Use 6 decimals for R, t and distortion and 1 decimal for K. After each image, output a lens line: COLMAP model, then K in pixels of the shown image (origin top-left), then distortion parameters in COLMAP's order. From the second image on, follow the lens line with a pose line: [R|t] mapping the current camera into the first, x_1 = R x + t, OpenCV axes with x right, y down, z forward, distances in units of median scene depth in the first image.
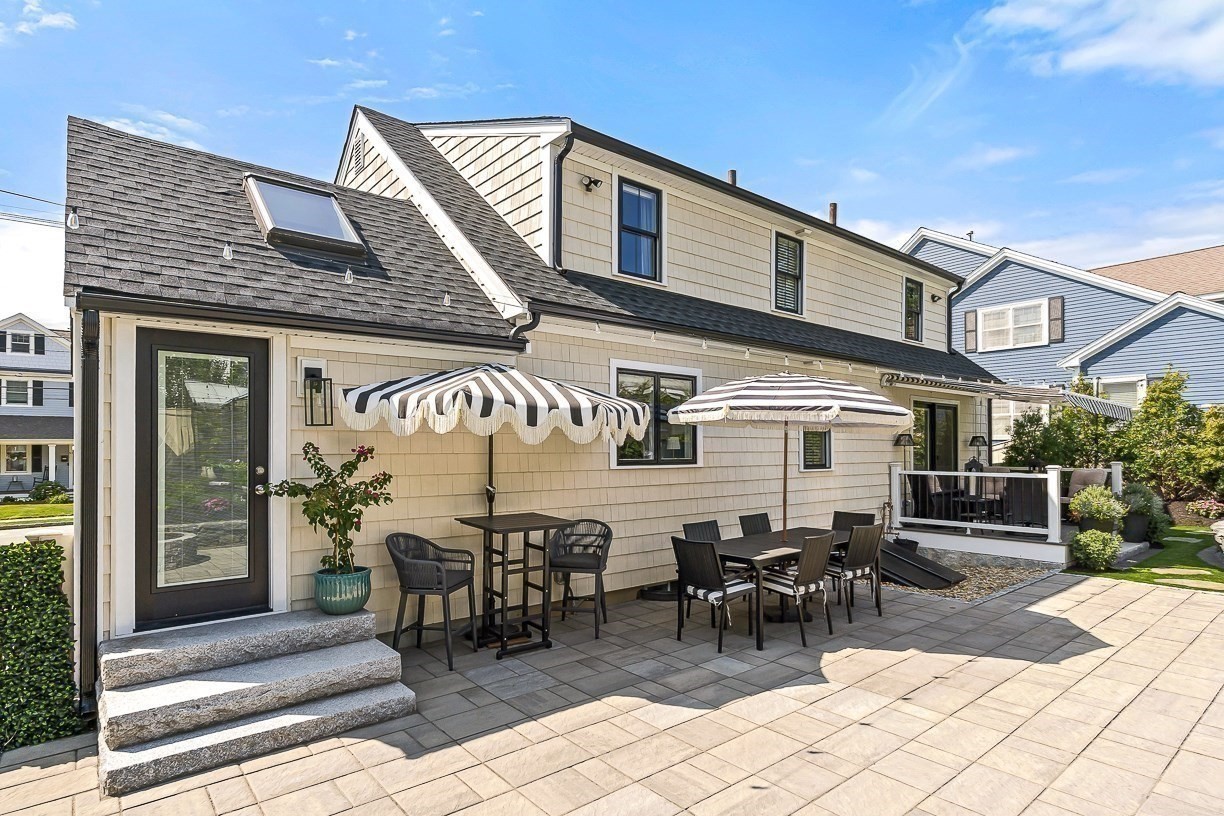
lens RADIAL K [[646.9, 0, 632.0], [0, 646.9, 446.5], [0, 0, 1]] dist [-0.004244, -0.000515]
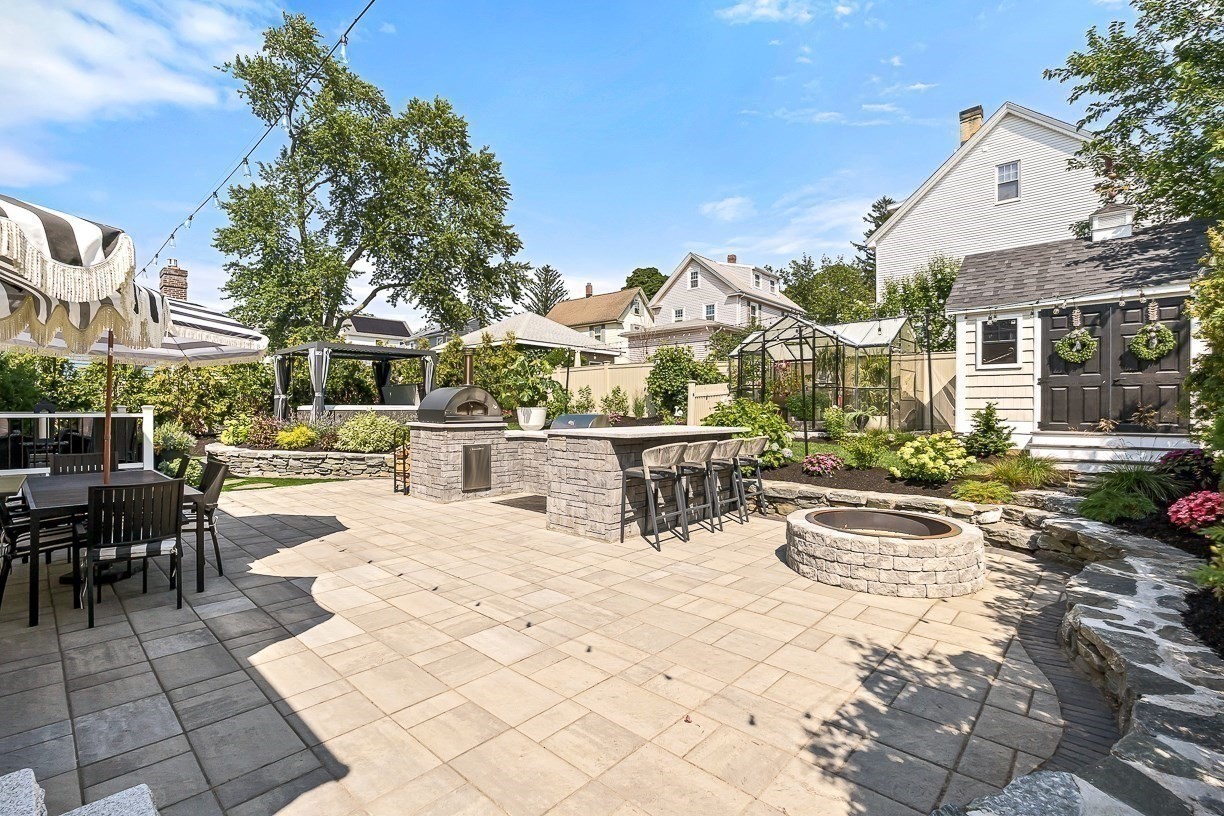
lens RADIAL K [[537.8, 0, 614.0], [0, 537.8, 409.7], [0, 0, 1]] dist [-0.004030, 0.001433]
pose [[-0.118612, -0.002577, 0.992937, -0.775677], [-0.005345, 0.999984, 0.001957, 0.061980], [-0.992926, -0.005075, -0.118624, 0.622941]]
